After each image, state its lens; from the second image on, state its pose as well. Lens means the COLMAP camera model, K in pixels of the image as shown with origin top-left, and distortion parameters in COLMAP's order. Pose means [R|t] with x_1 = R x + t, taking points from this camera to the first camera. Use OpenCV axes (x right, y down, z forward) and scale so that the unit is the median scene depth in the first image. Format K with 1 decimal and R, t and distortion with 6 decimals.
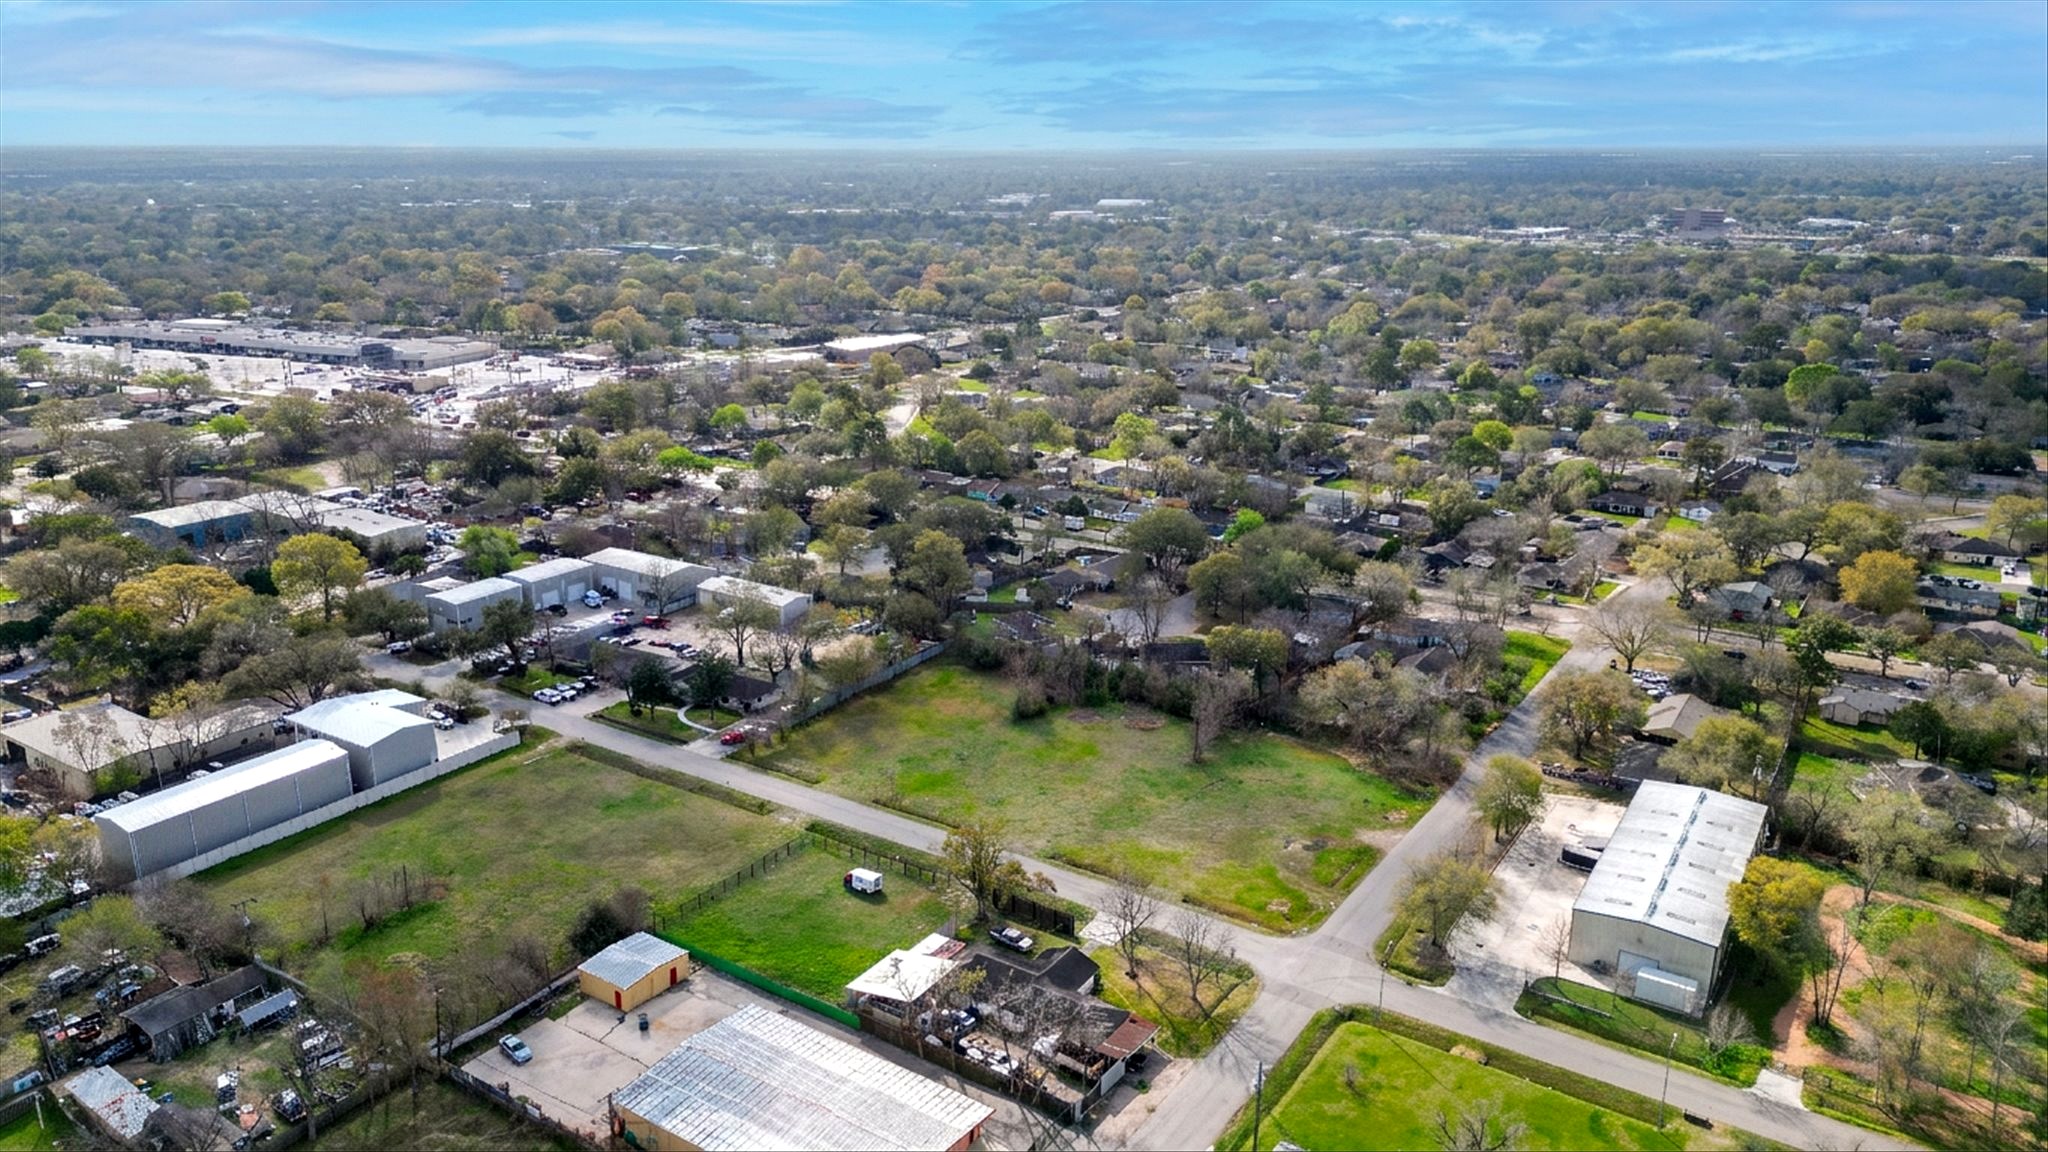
lens RADIAL K [[1453.5, 0, 1024.0], [0, 1453.5, 576.0], [0, 0, 1]] dist [0.039857, -0.030530]
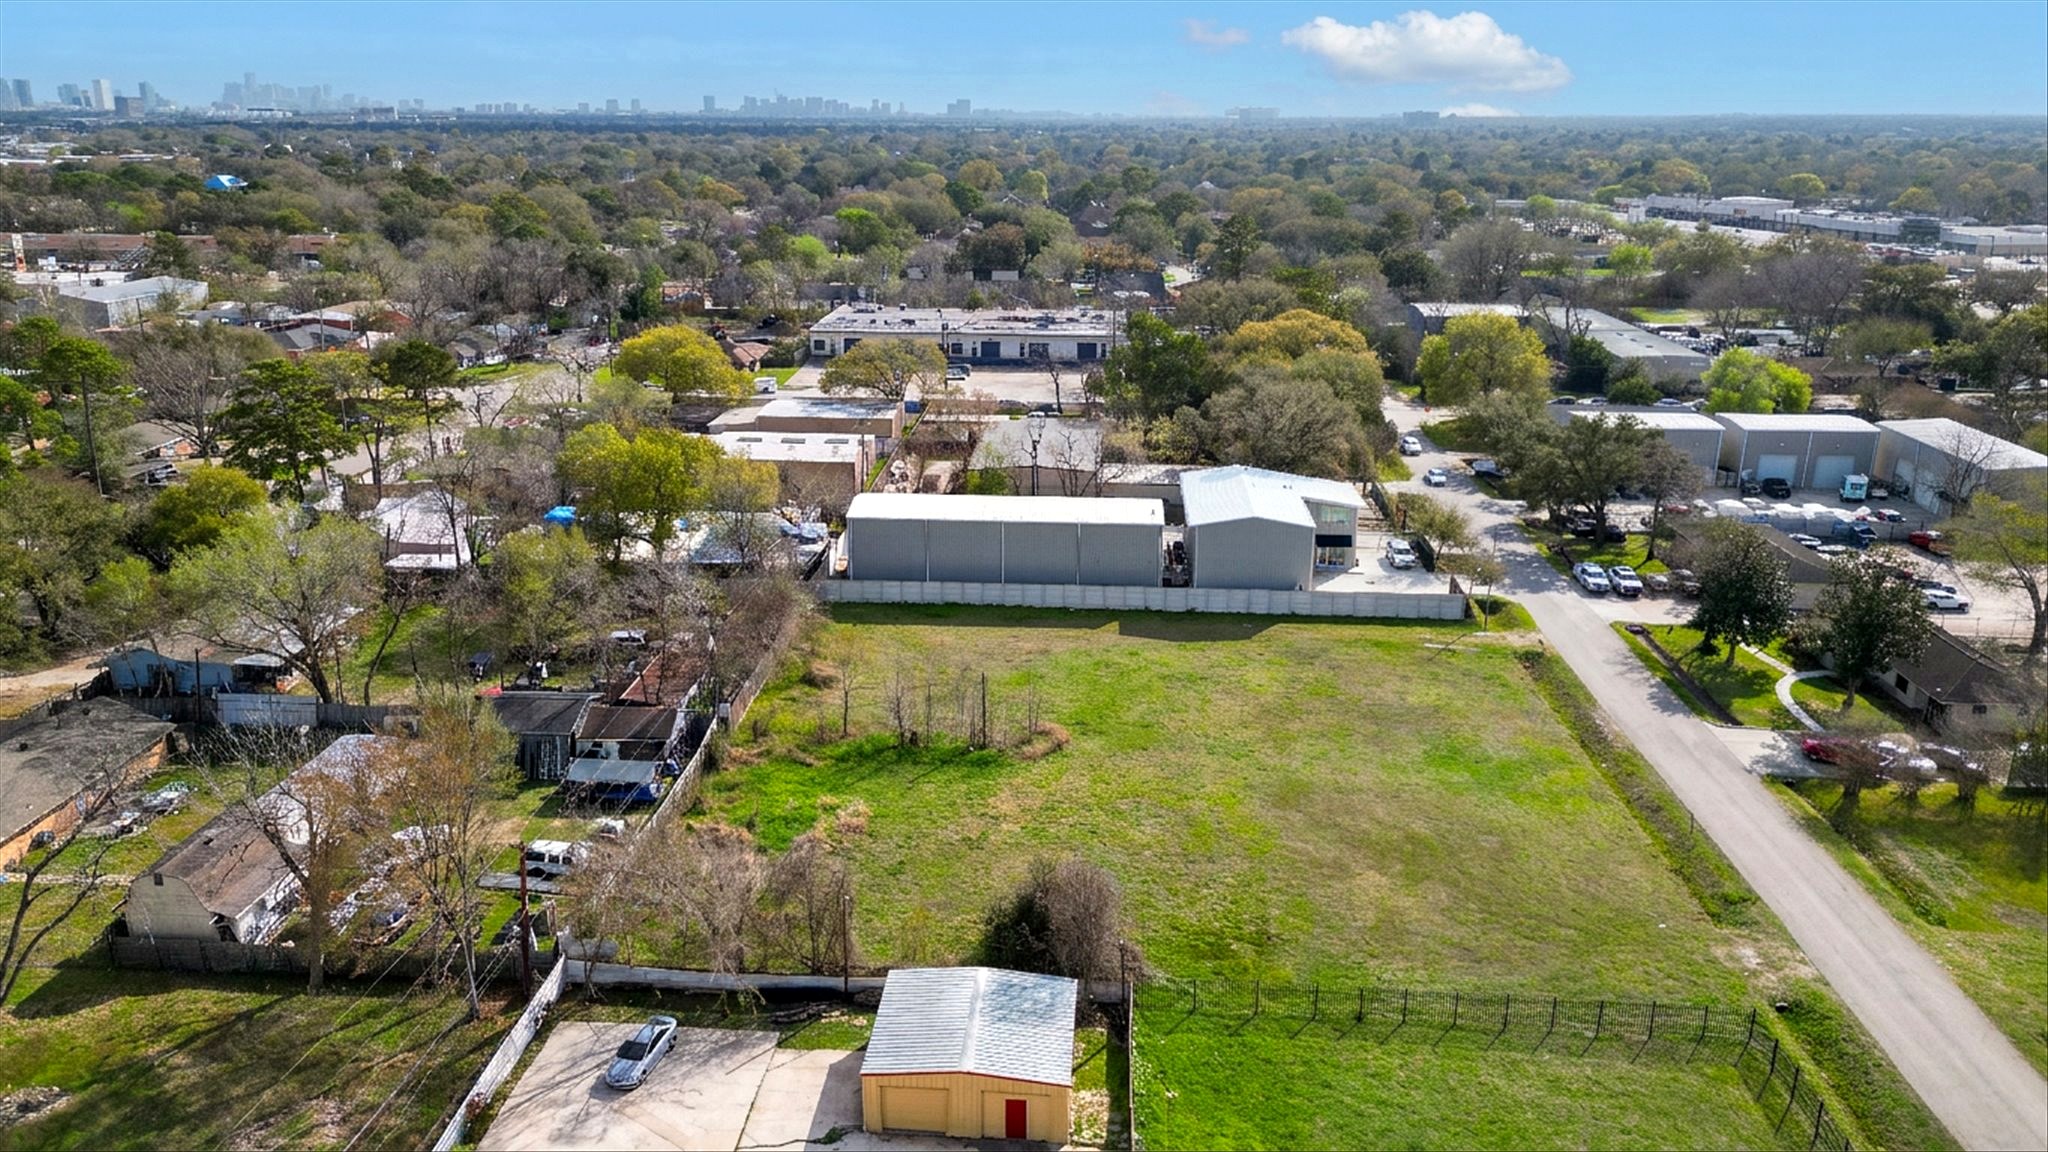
lens RADIAL K [[1453.5, 0, 1024.0], [0, 1453.5, 576.0], [0, 0, 1]] dist [0.039857, -0.030530]
pose [[0.508278, 0.268171, -0.818375, 0.021117], [-0.258619, 0.953950, 0.151974, 0.063015], [0.821444, 0.134402, 0.554226, 0.604638]]
